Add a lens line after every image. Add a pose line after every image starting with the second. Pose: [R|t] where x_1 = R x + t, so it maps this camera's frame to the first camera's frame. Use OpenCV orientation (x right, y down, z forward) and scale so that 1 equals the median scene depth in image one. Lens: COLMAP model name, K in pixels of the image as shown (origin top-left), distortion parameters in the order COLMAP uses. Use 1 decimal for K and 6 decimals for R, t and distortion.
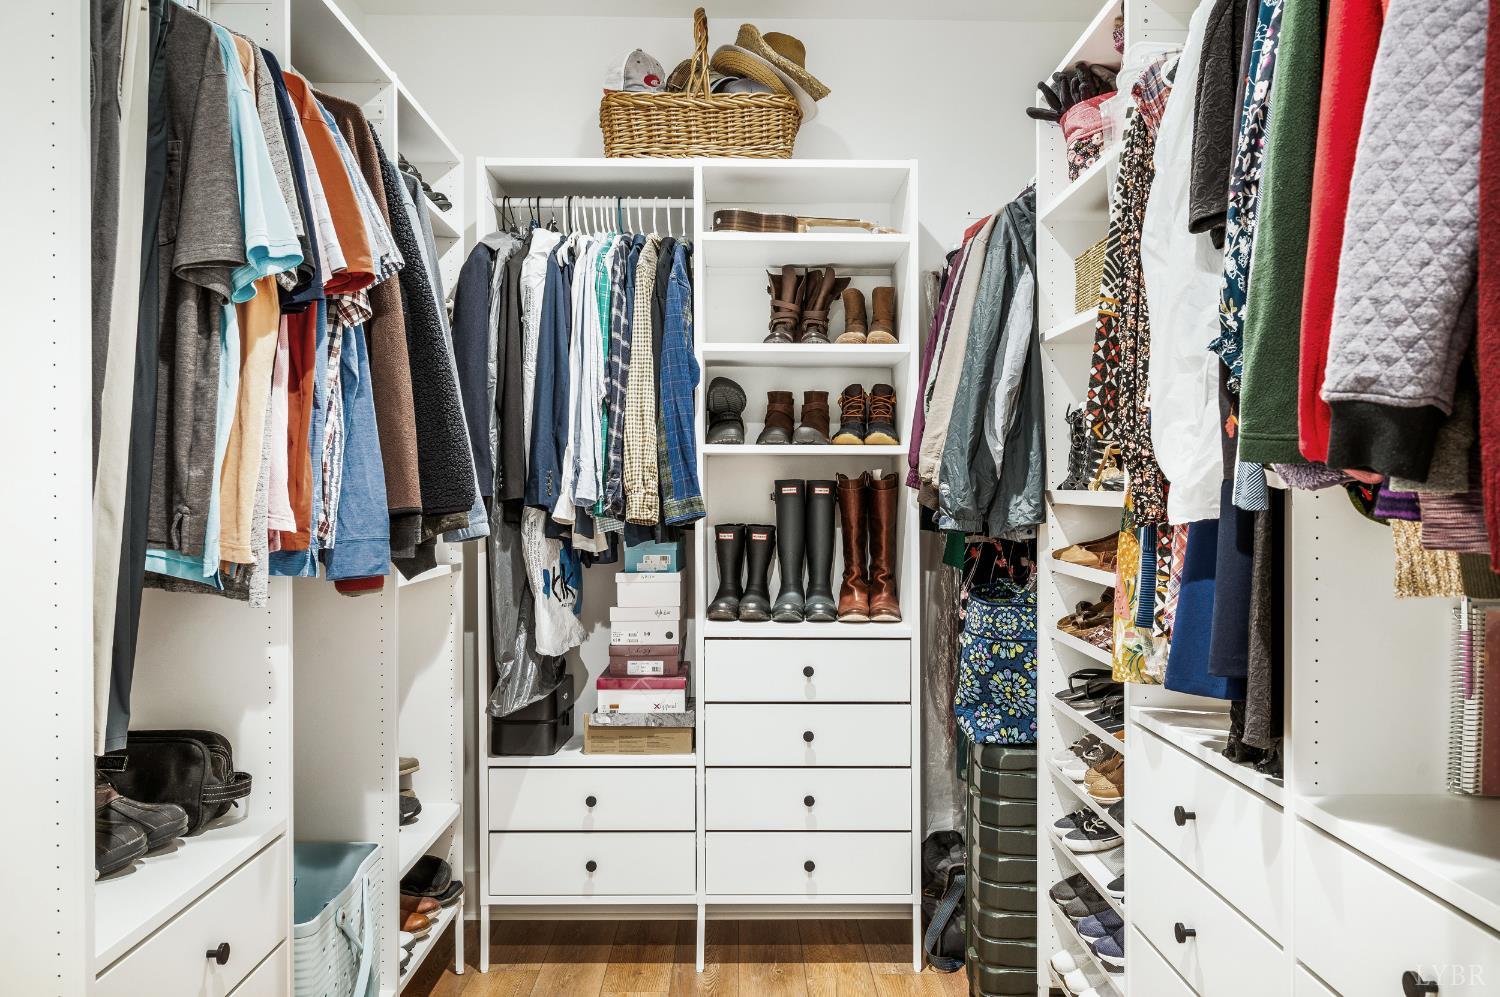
lens RADIAL K [[1109.4, 0, 752.8], [0, 1109.4, 493.5], [0, 0, 1]] dist [0.011087, -0.002894]
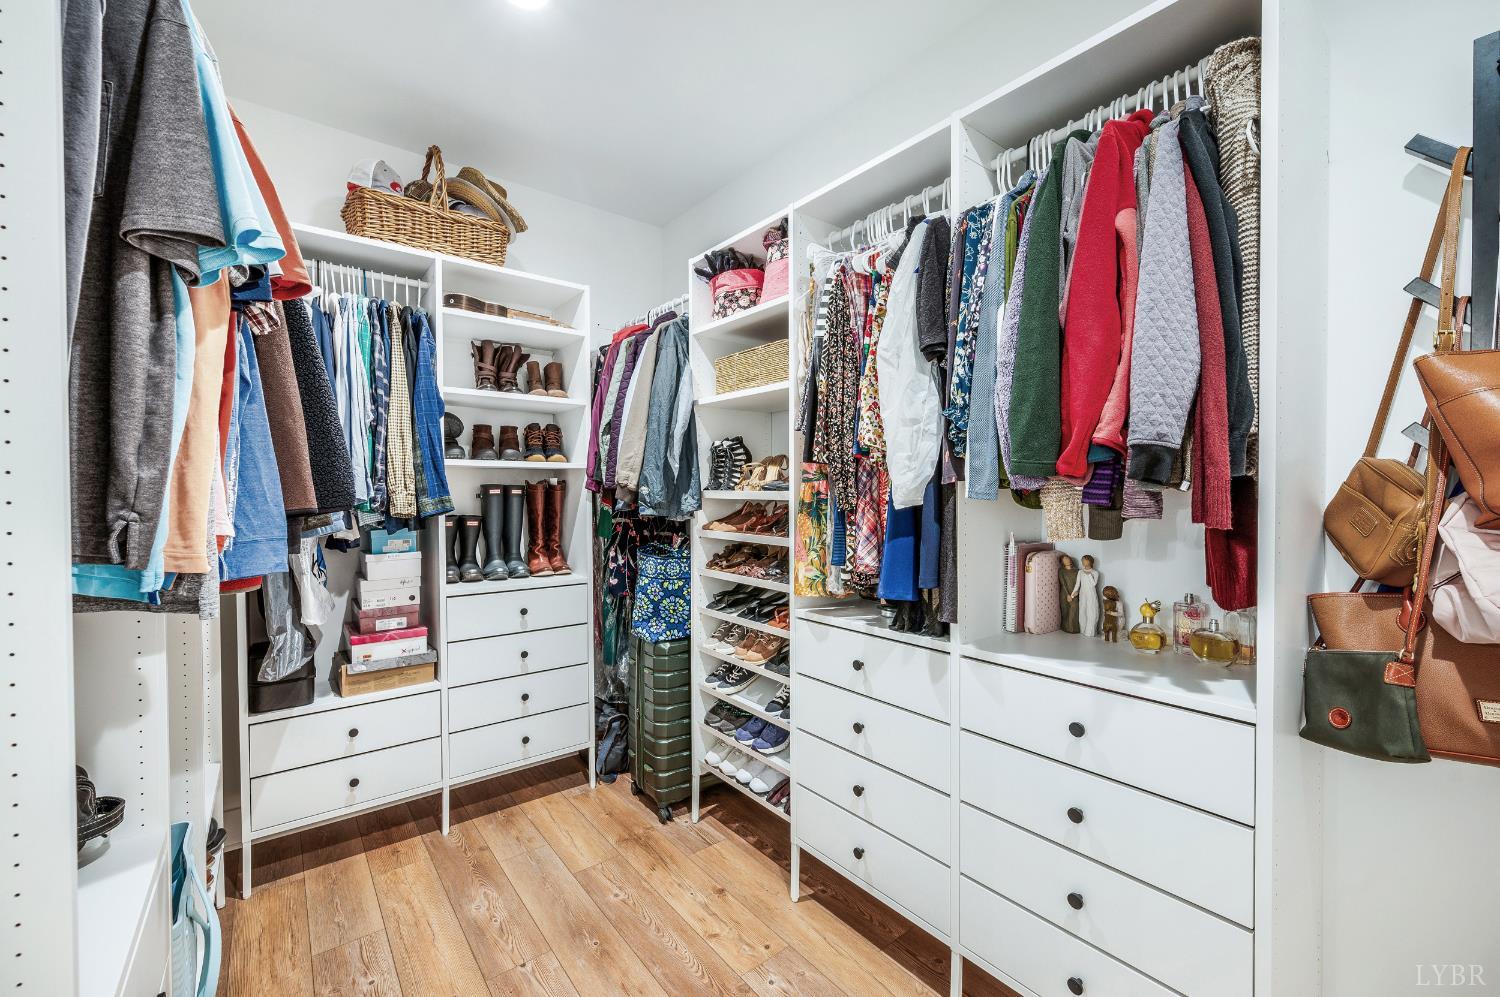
lens RADIAL K [[601.4, 0, 746.0], [0, 601.4, 496.9], [0, 0, 1]] dist [0.001570, -0.000380]
pose [[0.800343, -0.009650, 0.599465, -0.201885], [0.005407, 0.999946, 0.008879, -0.001100], [-0.599518, -0.003865, 0.800352, 0.169977]]
